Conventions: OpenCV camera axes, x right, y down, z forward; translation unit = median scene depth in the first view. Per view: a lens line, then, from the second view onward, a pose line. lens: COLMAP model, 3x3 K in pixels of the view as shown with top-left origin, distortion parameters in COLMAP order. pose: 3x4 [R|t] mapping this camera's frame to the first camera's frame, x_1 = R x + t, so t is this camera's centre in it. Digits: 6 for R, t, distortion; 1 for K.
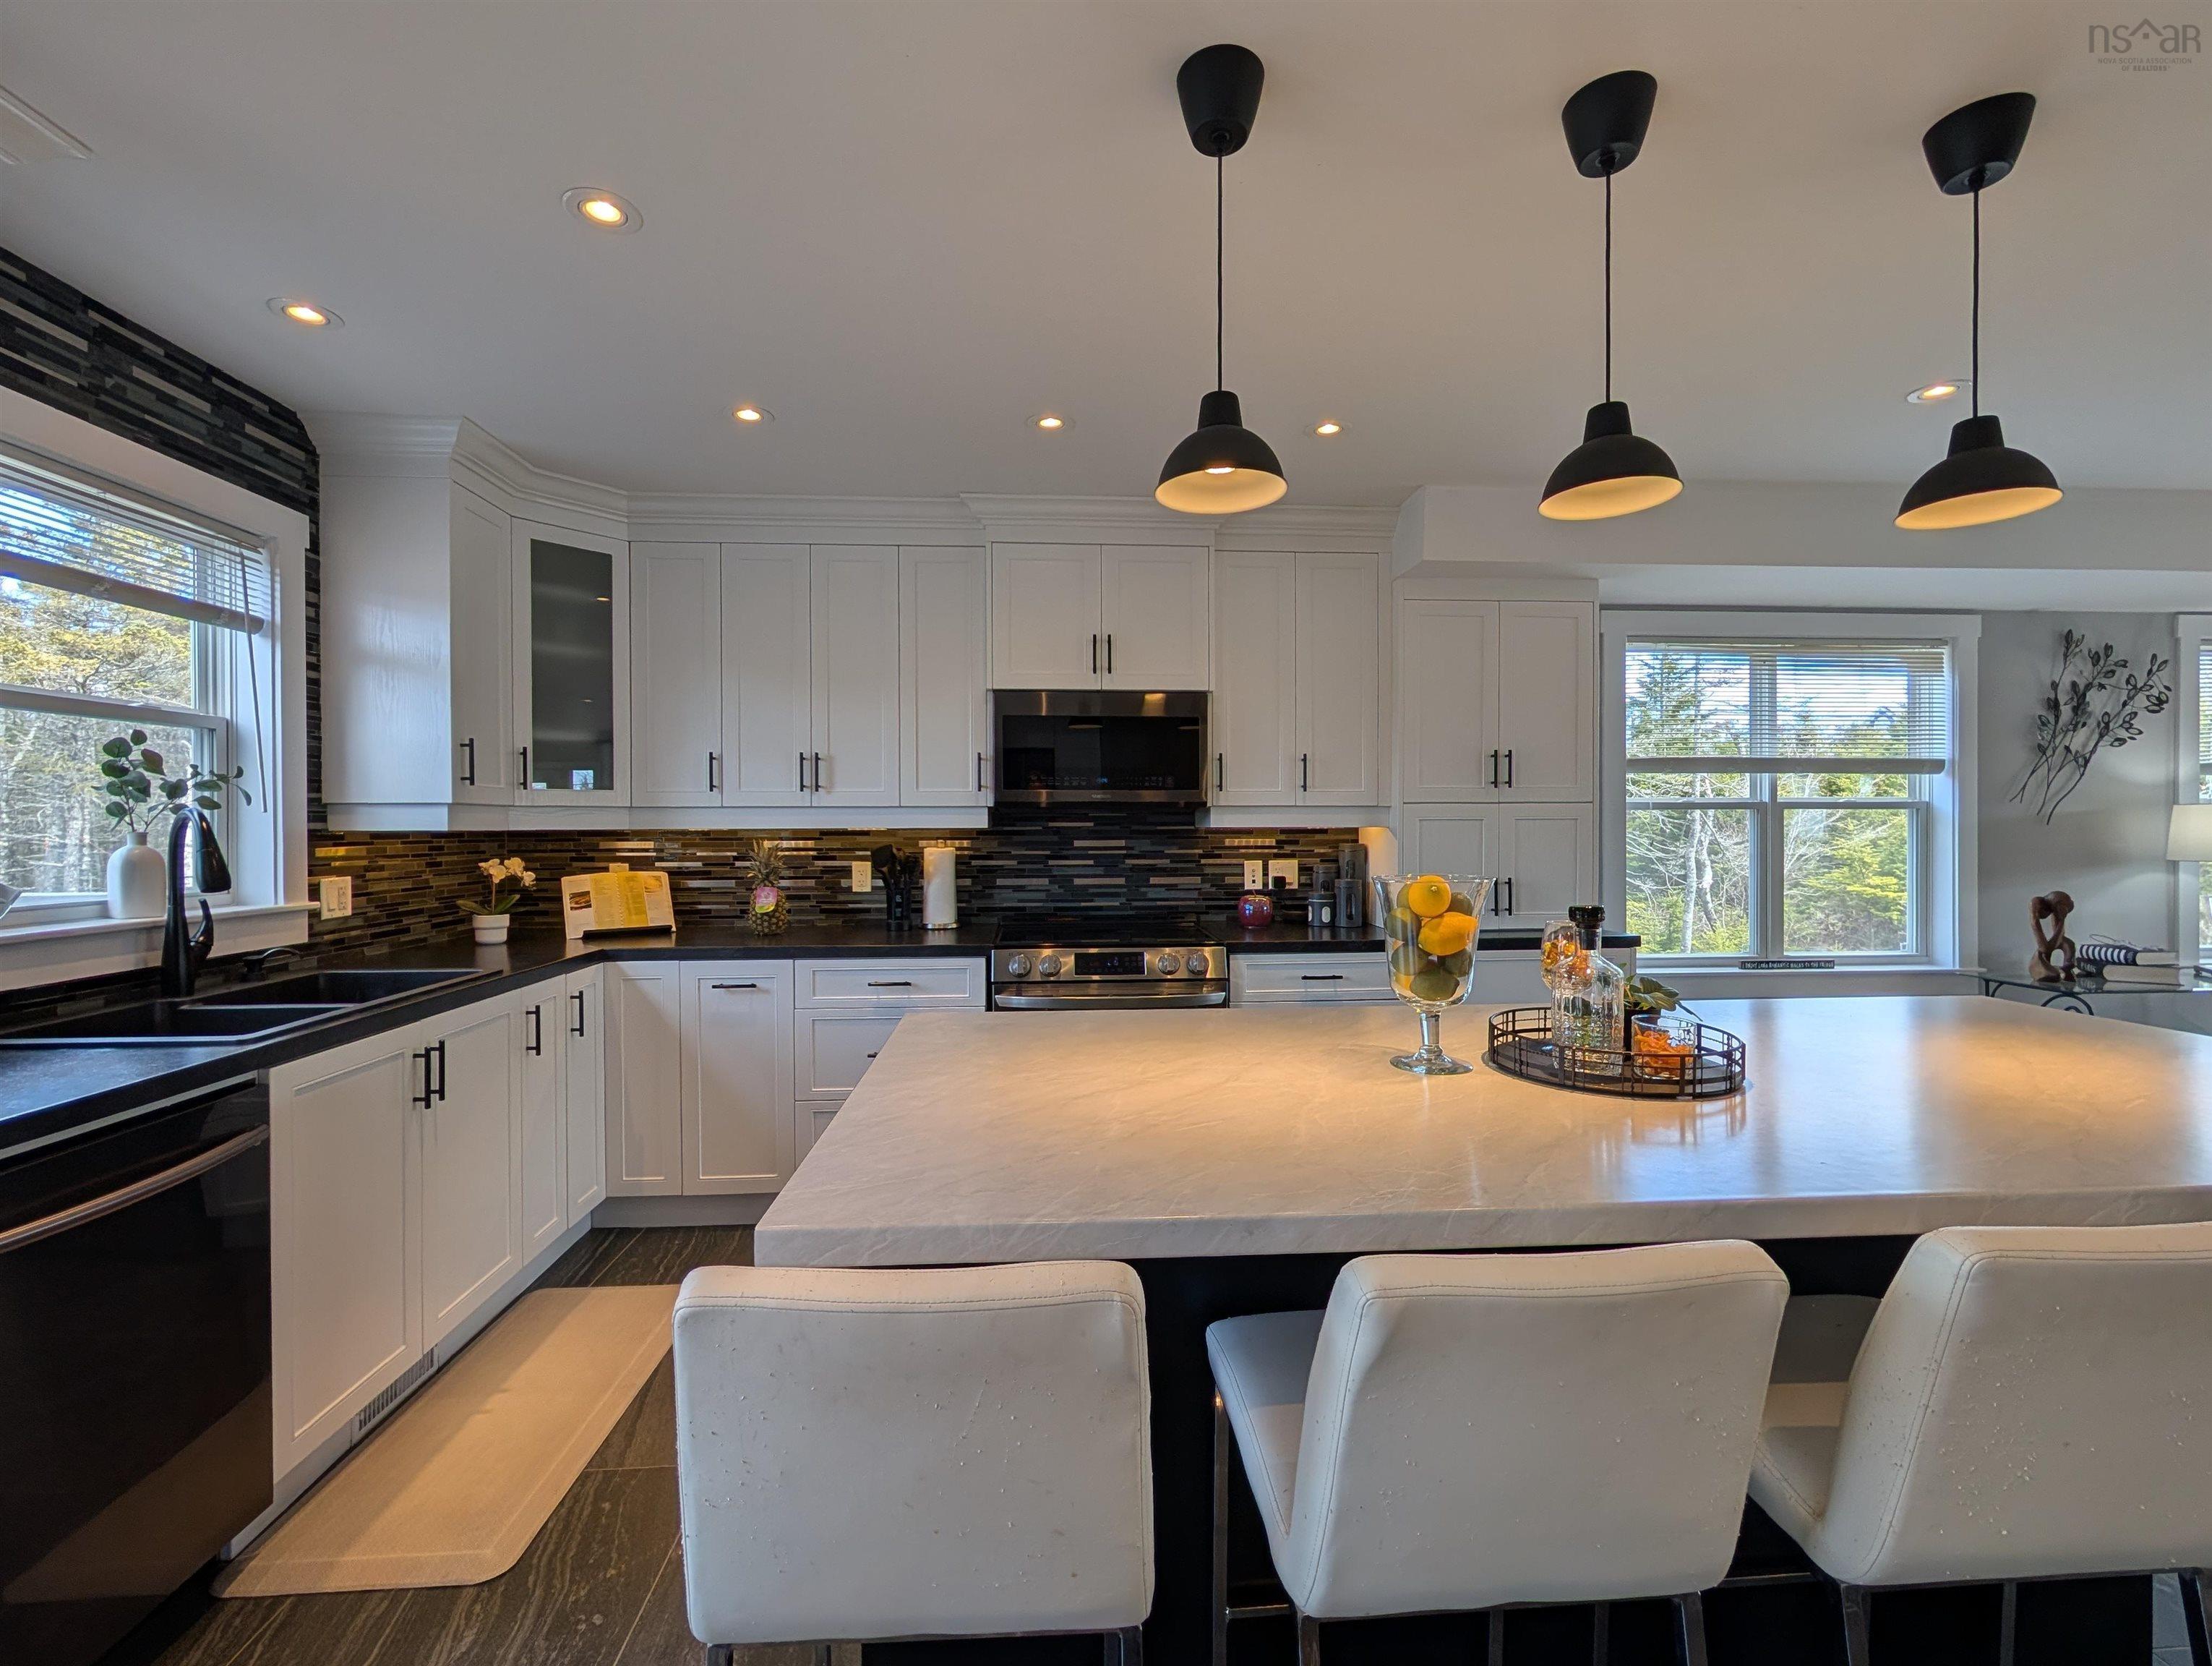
lens RADIAL K [[948.0, 0, 1090.4], [0, 948.0, 832.3], [0, 0, 1]] dist [-0.000640, 0.000144]
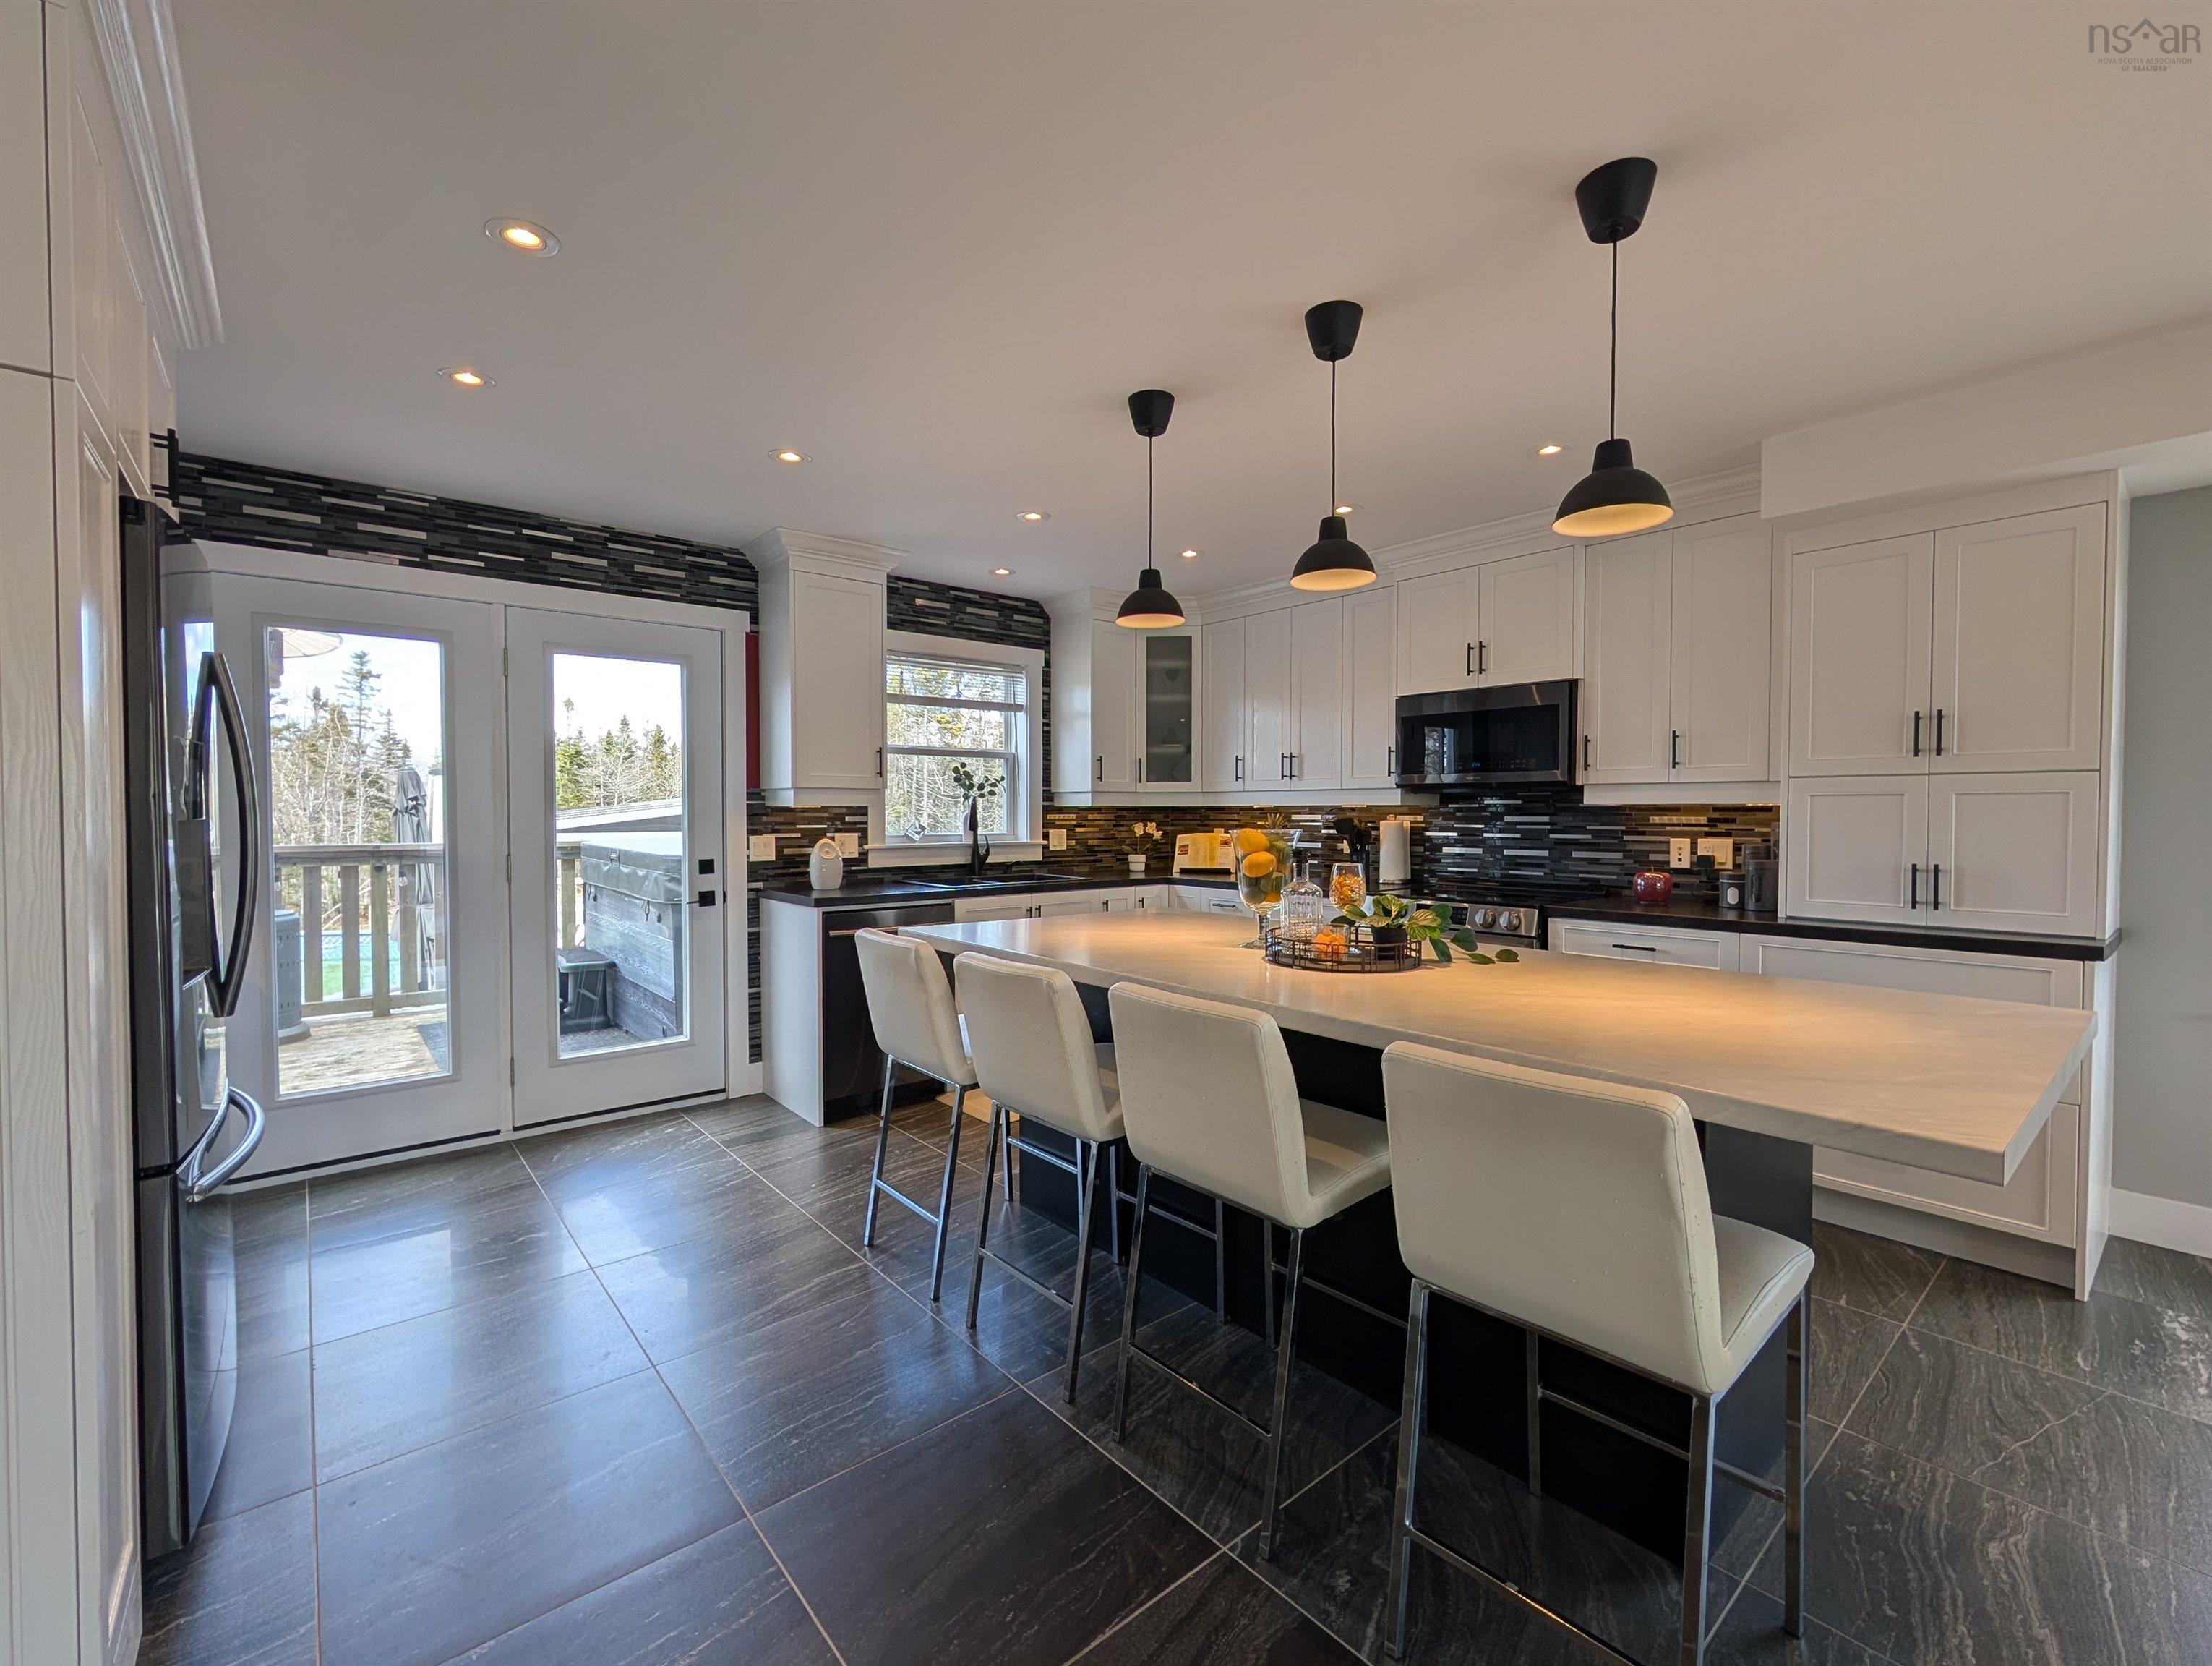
lens RADIAL K [[948.0, 0, 1097.9], [0, 948.0, 831.6], [0, 0, 1]] dist [-0.000640, 0.000144]
pose [[0.593429, 0.021498, -0.804599, 0.682788], [-0.008303, 0.999754, 0.020588, 0.008494], [0.804843, -0.005536, 0.593462, -0.086284]]
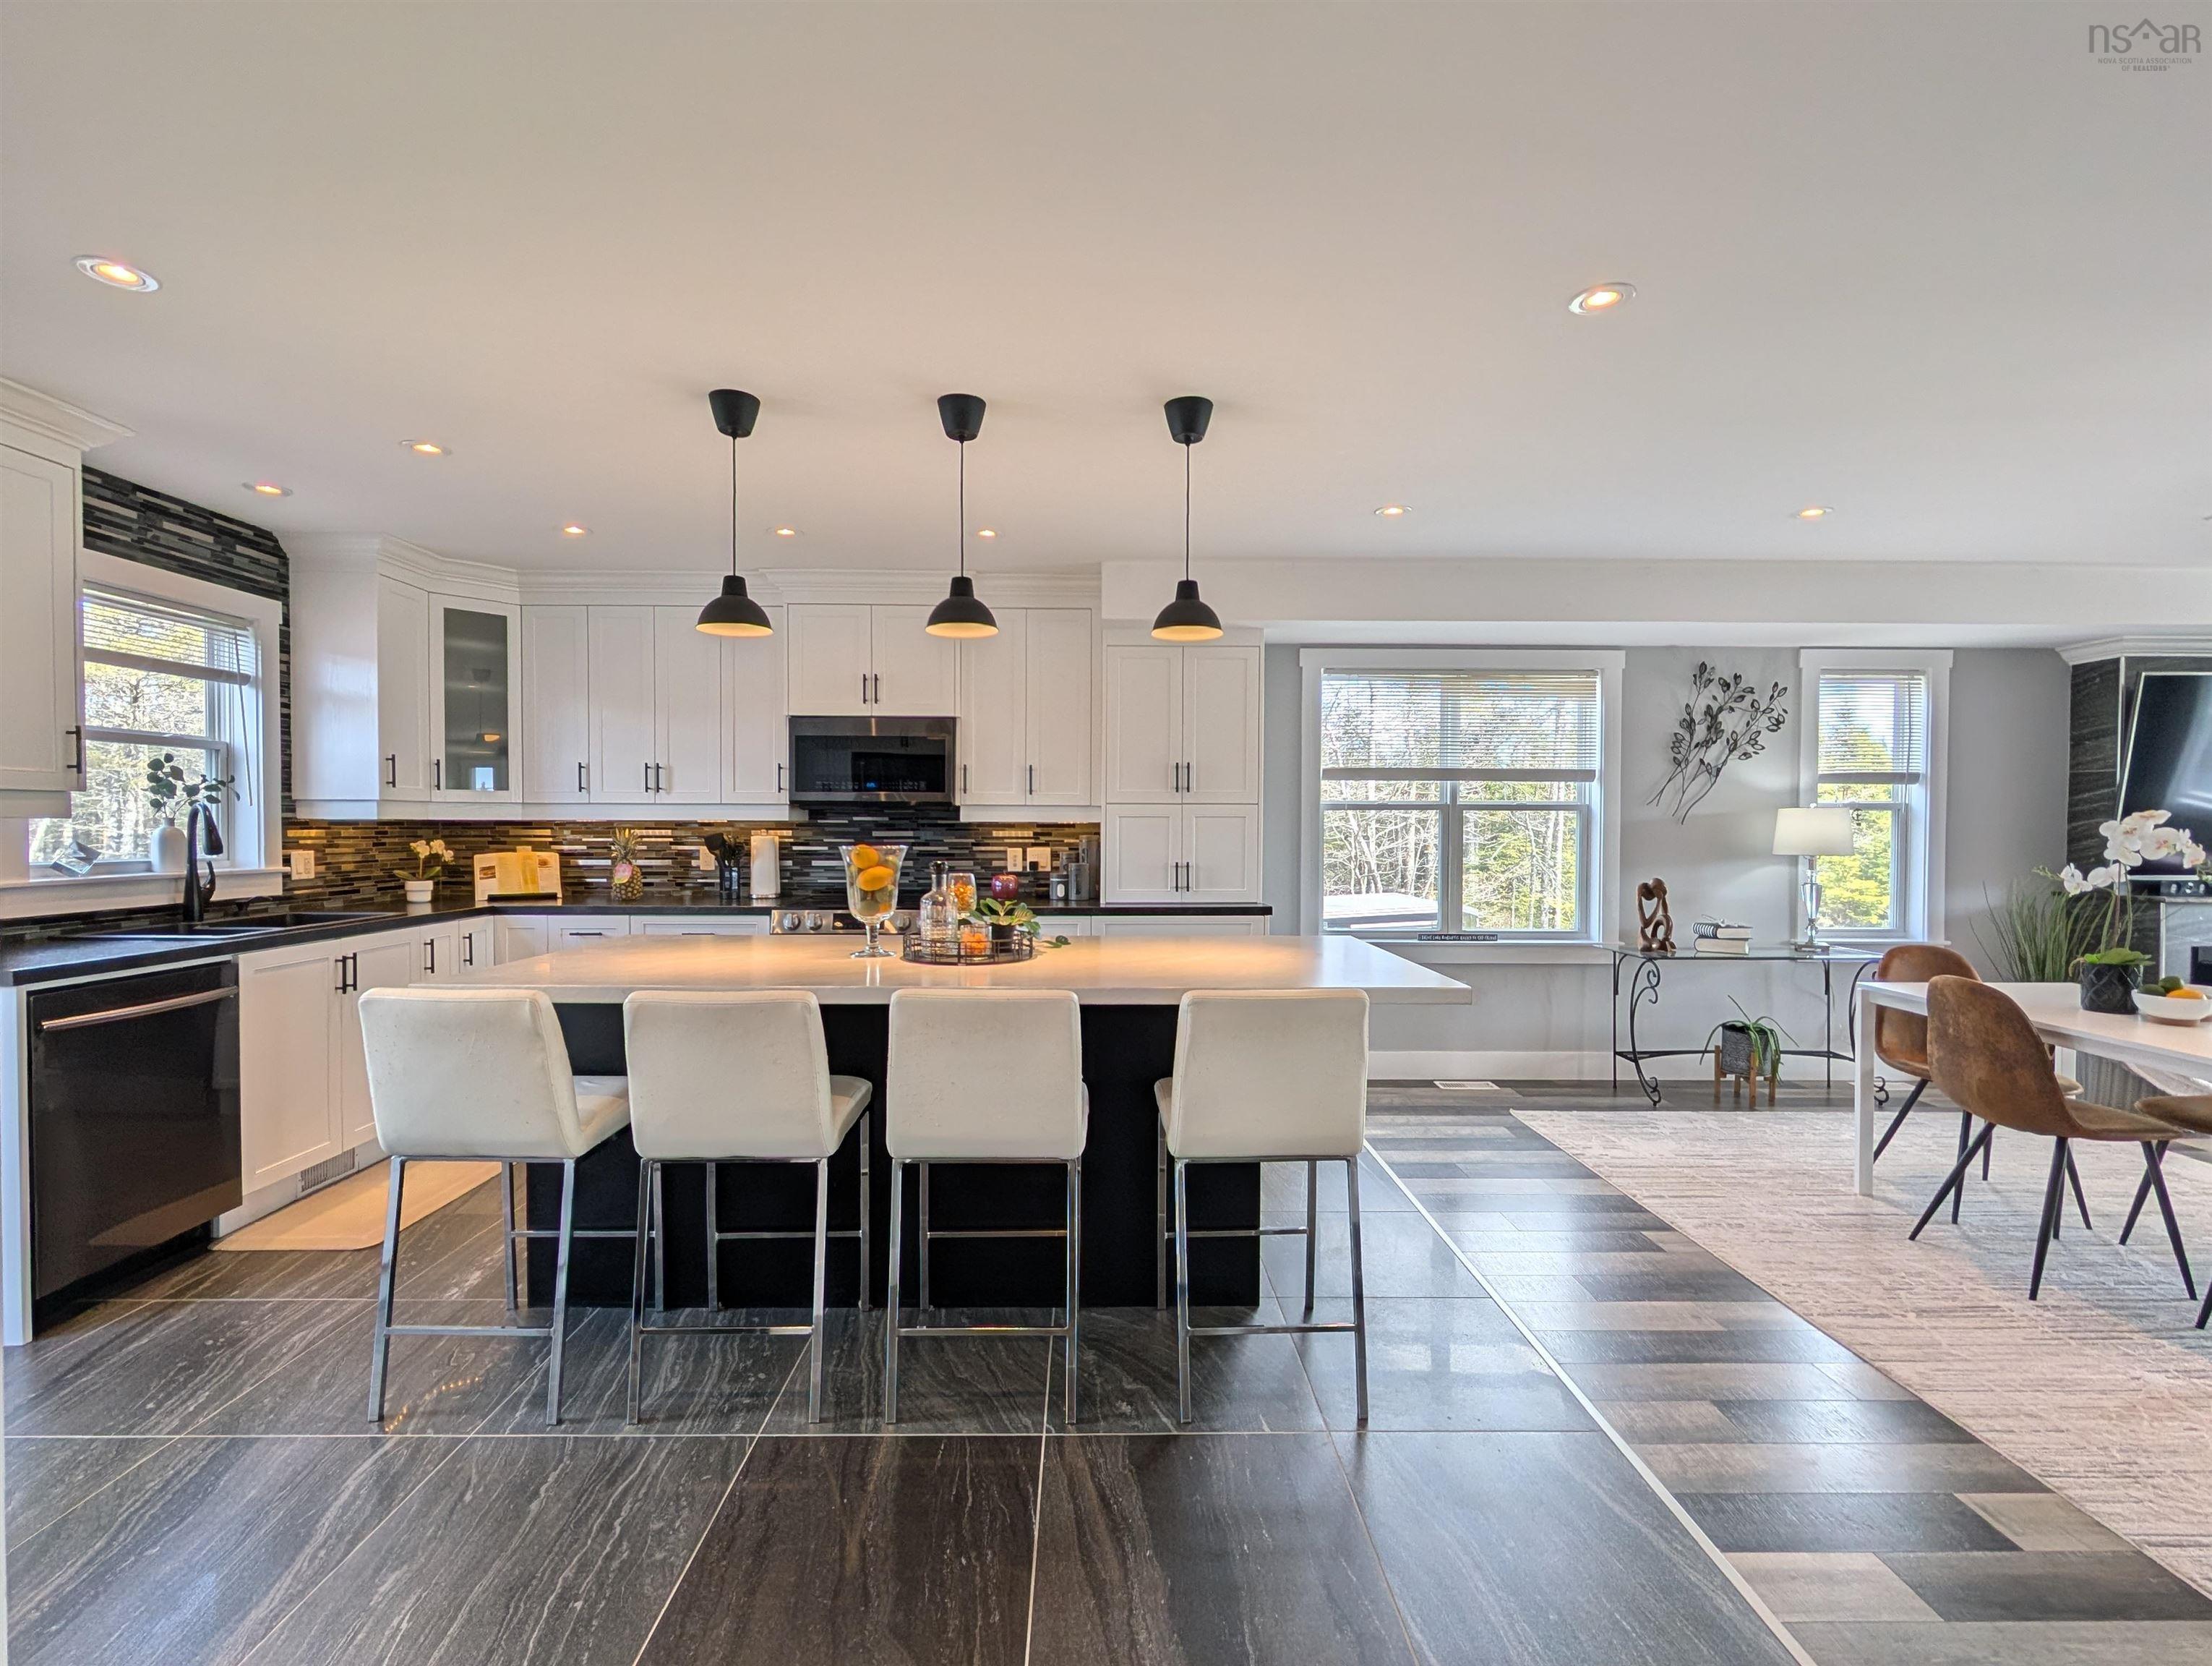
lens RADIAL K [[1005.1, 0, 1099.6], [0, 1005.1, 845.7], [0, 0, 1]] dist [-0.001636, 0.000488]
pose [[0.998638, 0.007596, -0.051628, 0.398091], [-0.006915, 0.999887, 0.013366, 0.008662], [0.051723, -0.012990, 0.998577, -0.372973]]
